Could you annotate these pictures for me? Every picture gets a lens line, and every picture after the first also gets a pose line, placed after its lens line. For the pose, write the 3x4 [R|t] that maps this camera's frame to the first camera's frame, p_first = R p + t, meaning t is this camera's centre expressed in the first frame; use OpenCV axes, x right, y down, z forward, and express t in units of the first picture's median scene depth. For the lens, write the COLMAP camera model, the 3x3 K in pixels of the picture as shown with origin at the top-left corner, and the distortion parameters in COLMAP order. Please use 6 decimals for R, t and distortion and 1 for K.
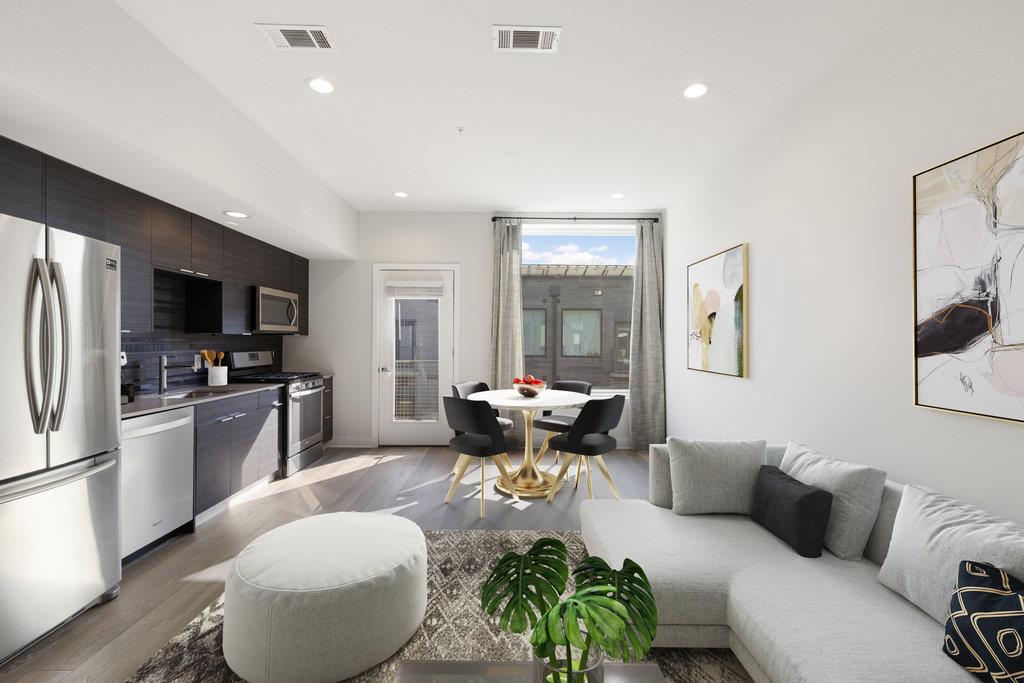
lens RADIAL K [[441.3, 0, 504.8], [0, 441.3, 335.9], [0, 0, 1]] dist [0.003556, -0.000608]
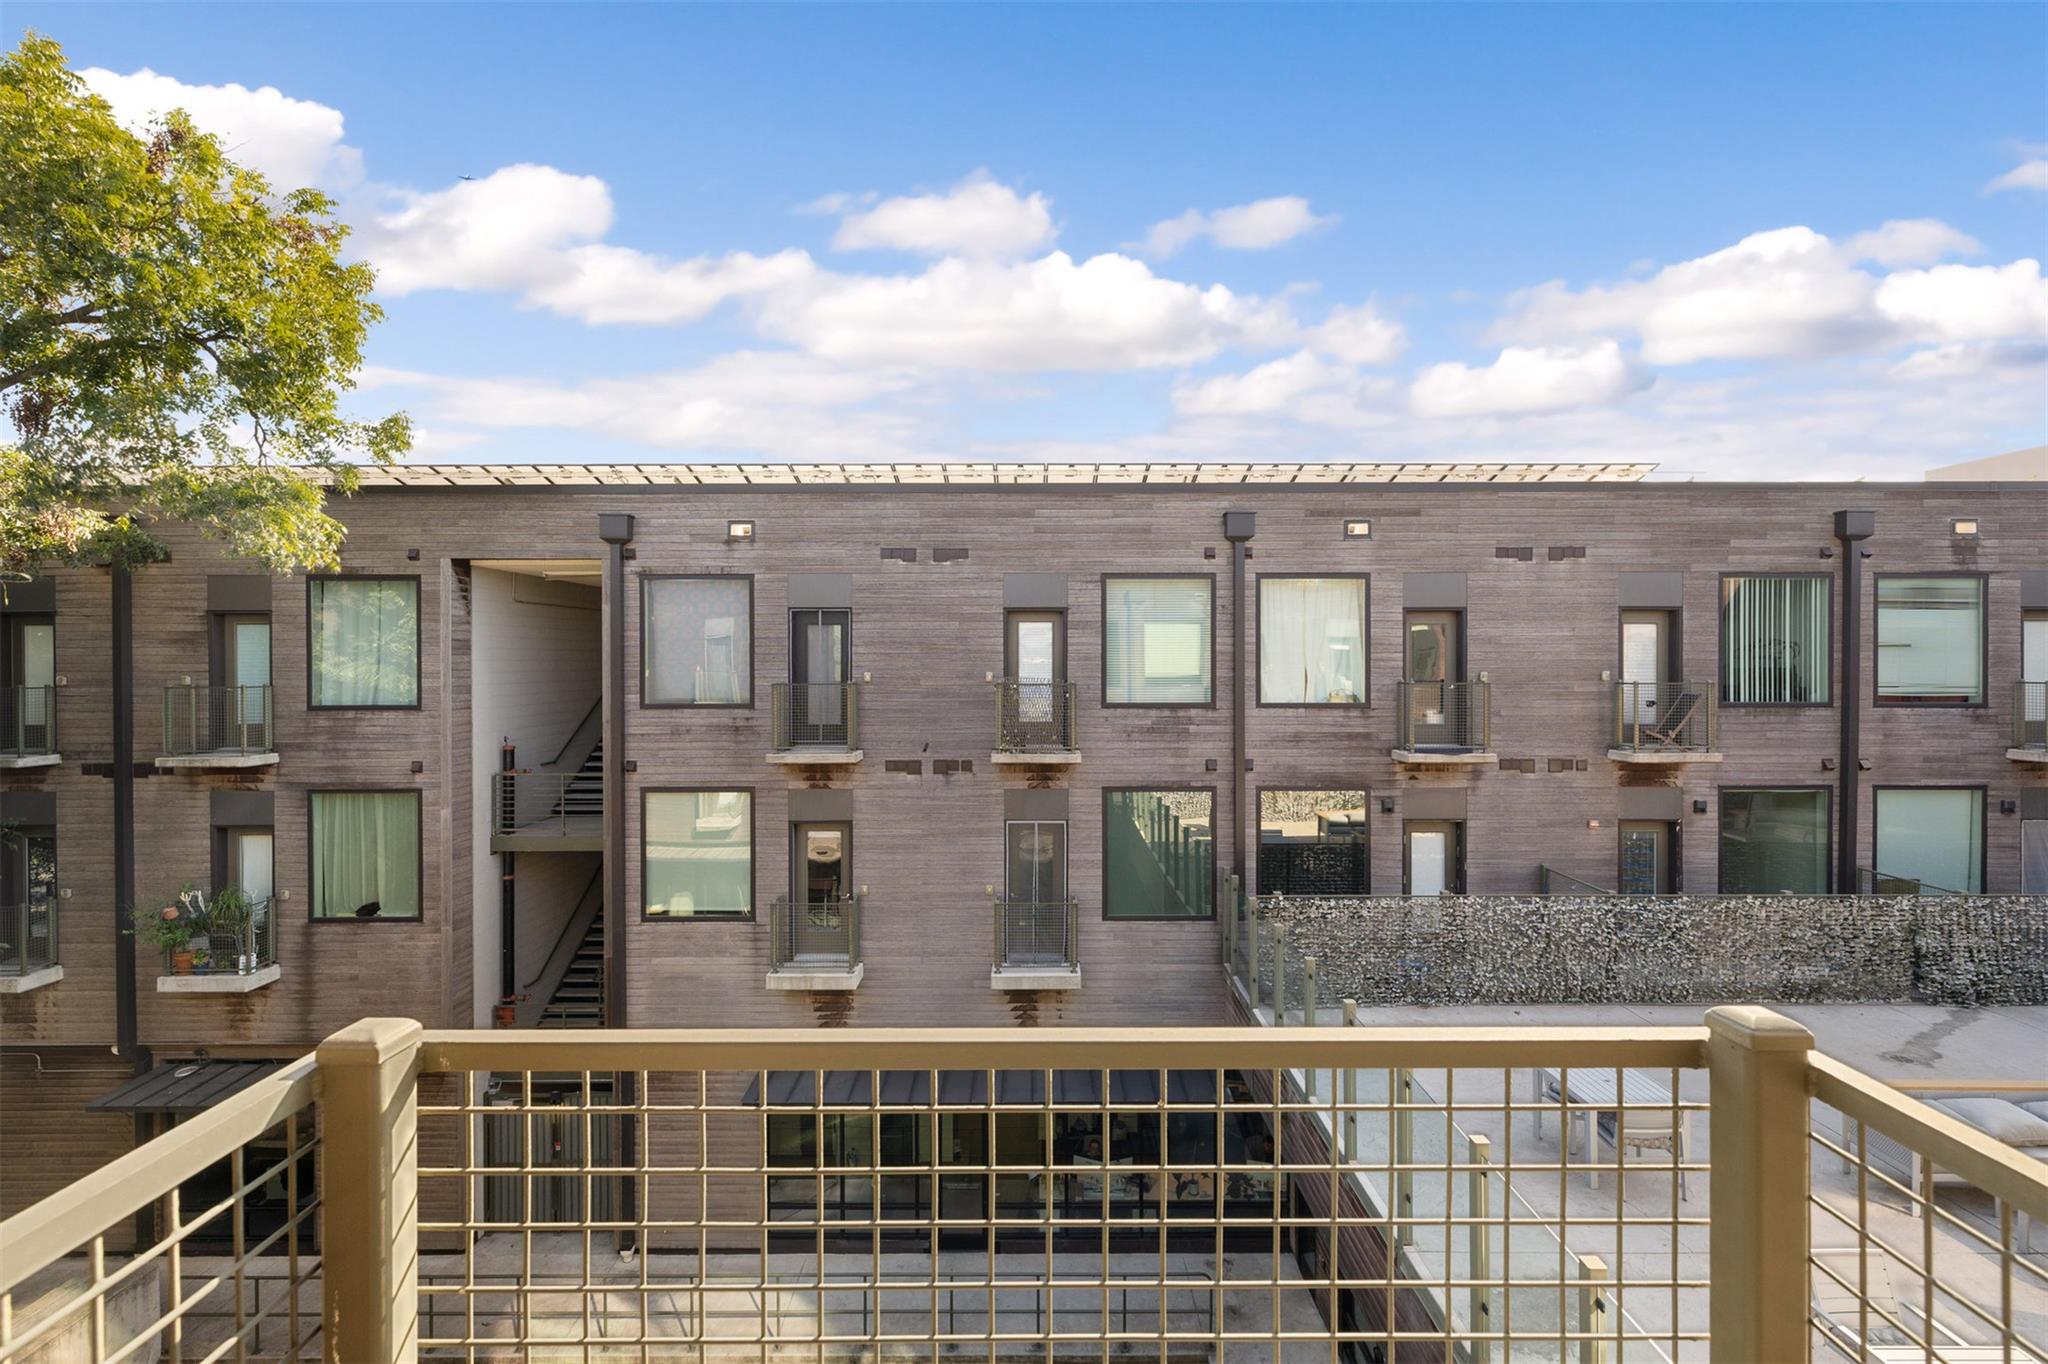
lens RADIAL K [[882.7, 0, 1029.7], [0, 882.7, 660.1], [0, 0, 1]] dist [0.003556, -0.000608]
pose [[0.999964, -0.008208, 0.002238, -0.256925], [0.008178, 0.999885, 0.012807, -0.008582], [-0.002343, -0.012788, 0.999915, 1.236934]]
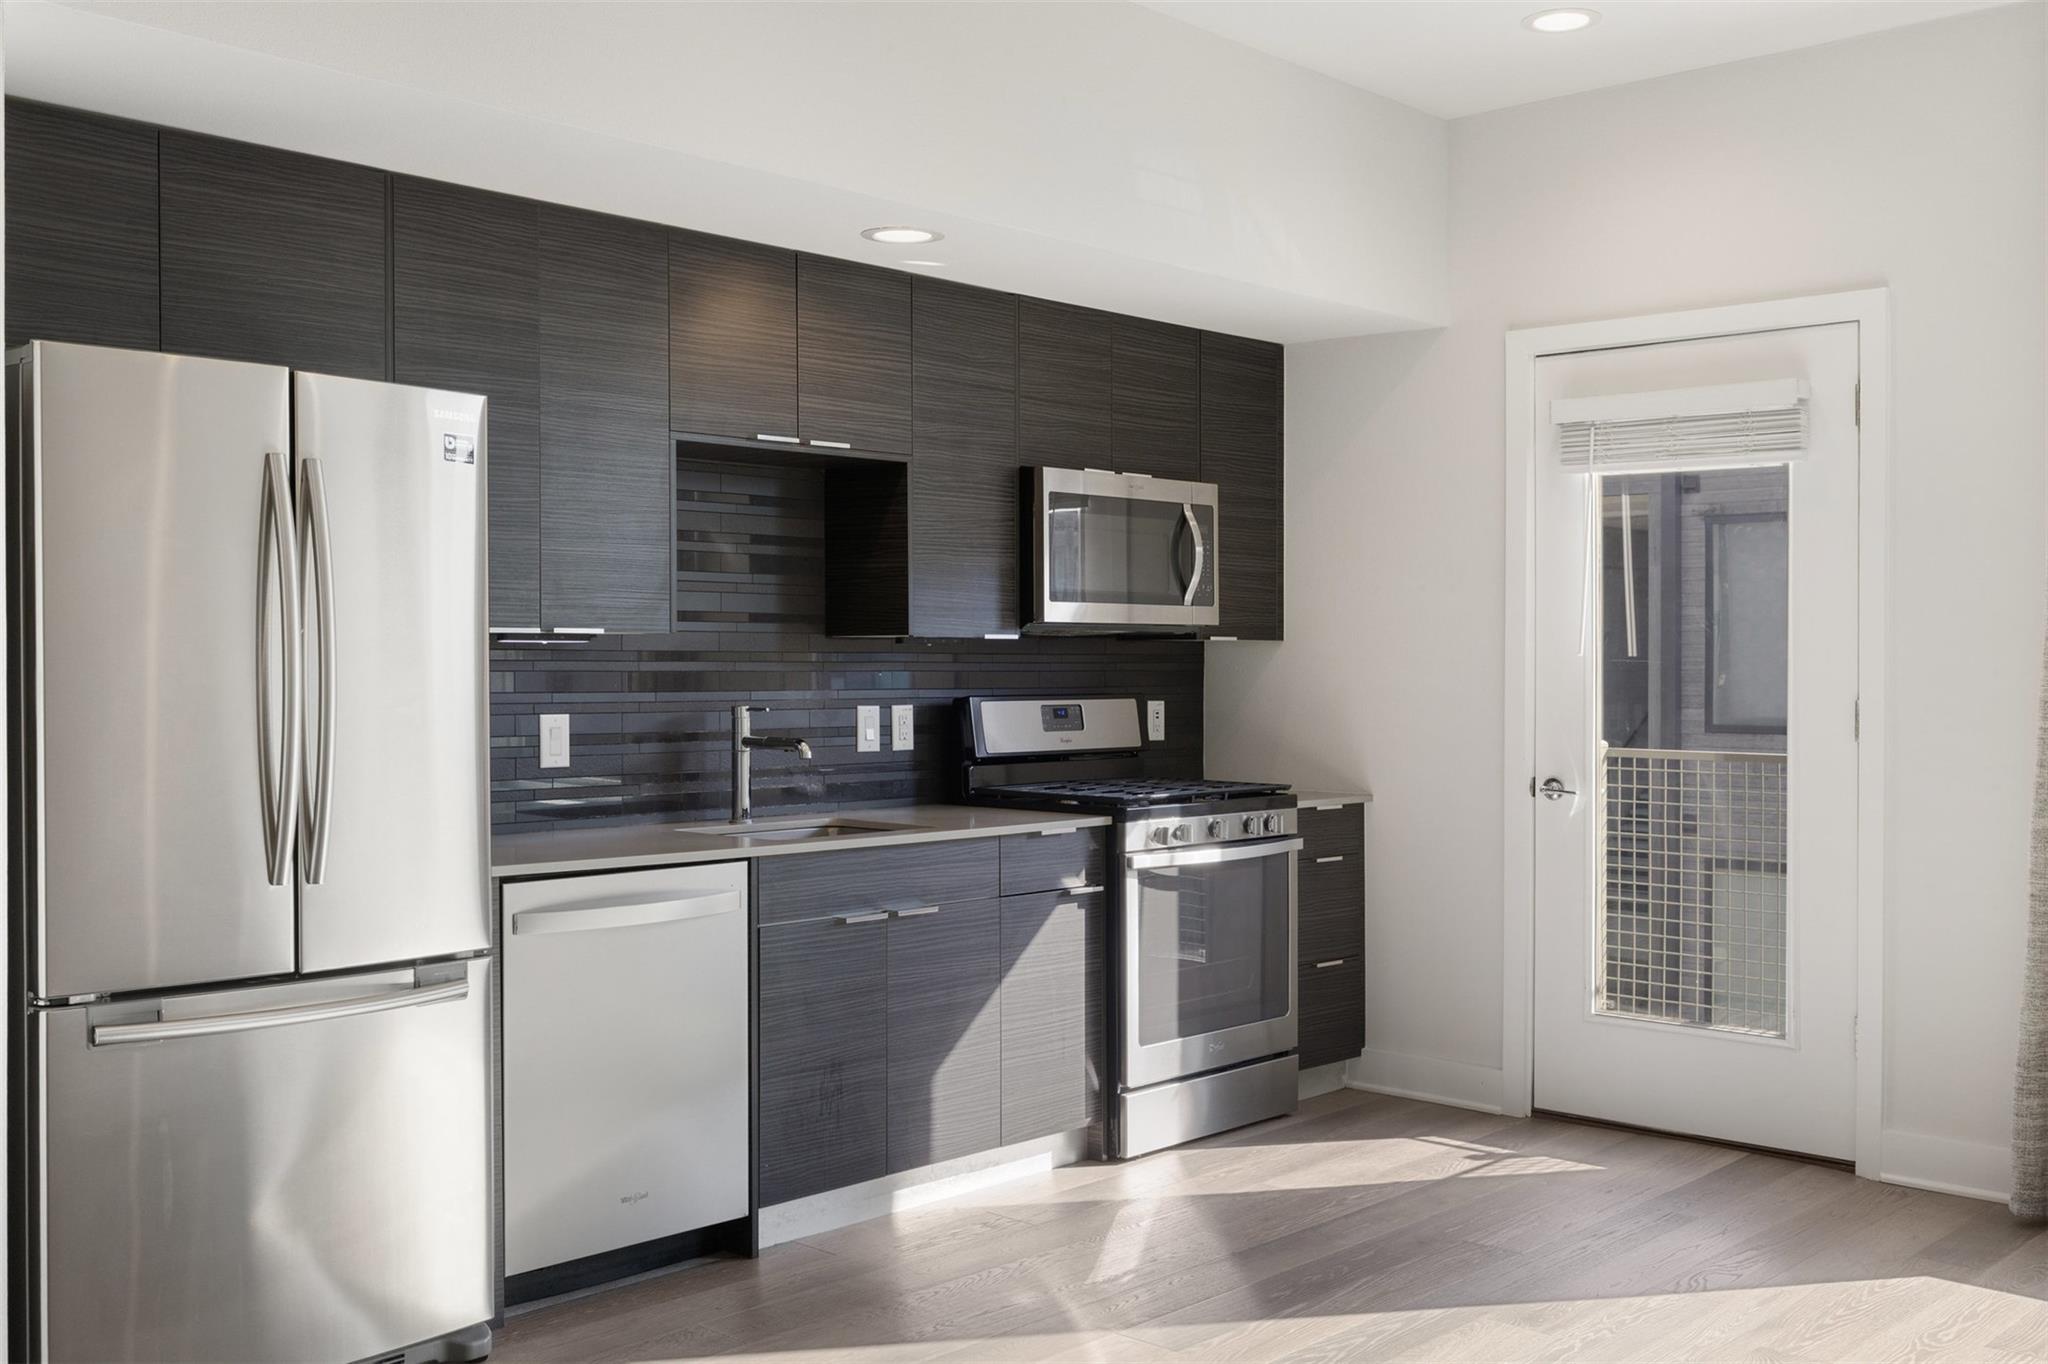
lens RADIAL K [[2019.3, 0, 1037.8], [0, 2019.3, 656.5], [0, 0, 1]] dist [0.006883, 0.000000]
pose [[0.736236, -0.003995, -0.676713, 0.322727], [0.007635, 0.999968, 0.002403, 0.005777], [0.676682, -0.006936, 0.736243, 0.049747]]
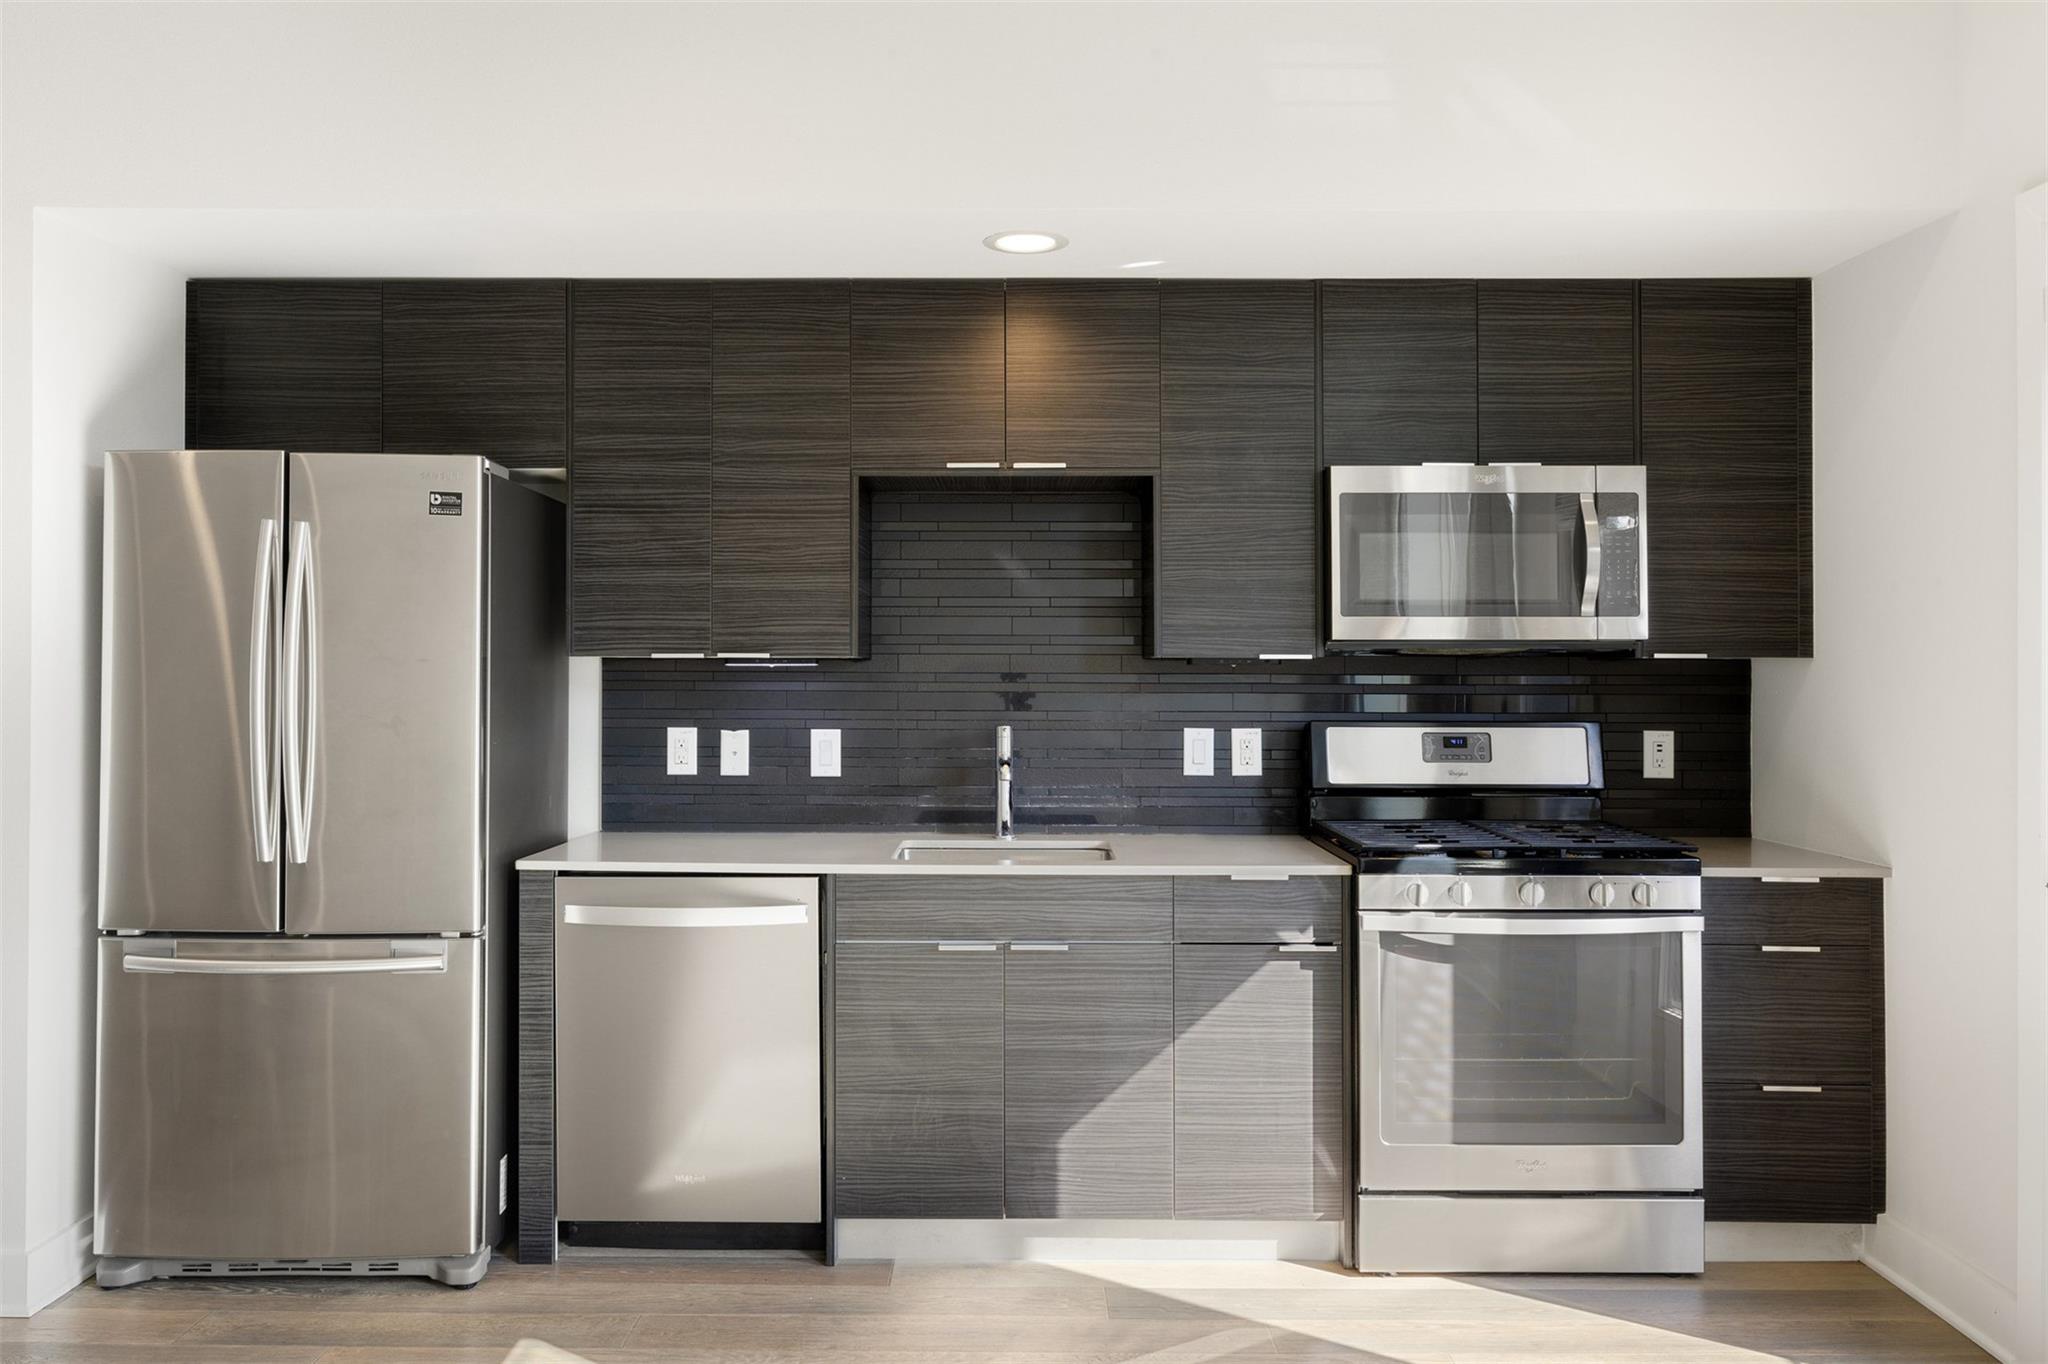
lens RADIAL K [[1512.6, 0, 1016.8], [0, 1512.6, 650.1], [0, 0, 1]] dist [-0.005917, 0.015436]
pose [[-0.002685, -0.019551, -0.999805, 0.313822], [0.007133, 0.999783, -0.019570, 0.008371], [0.999971, -0.007184, -0.002545, 0.844539]]
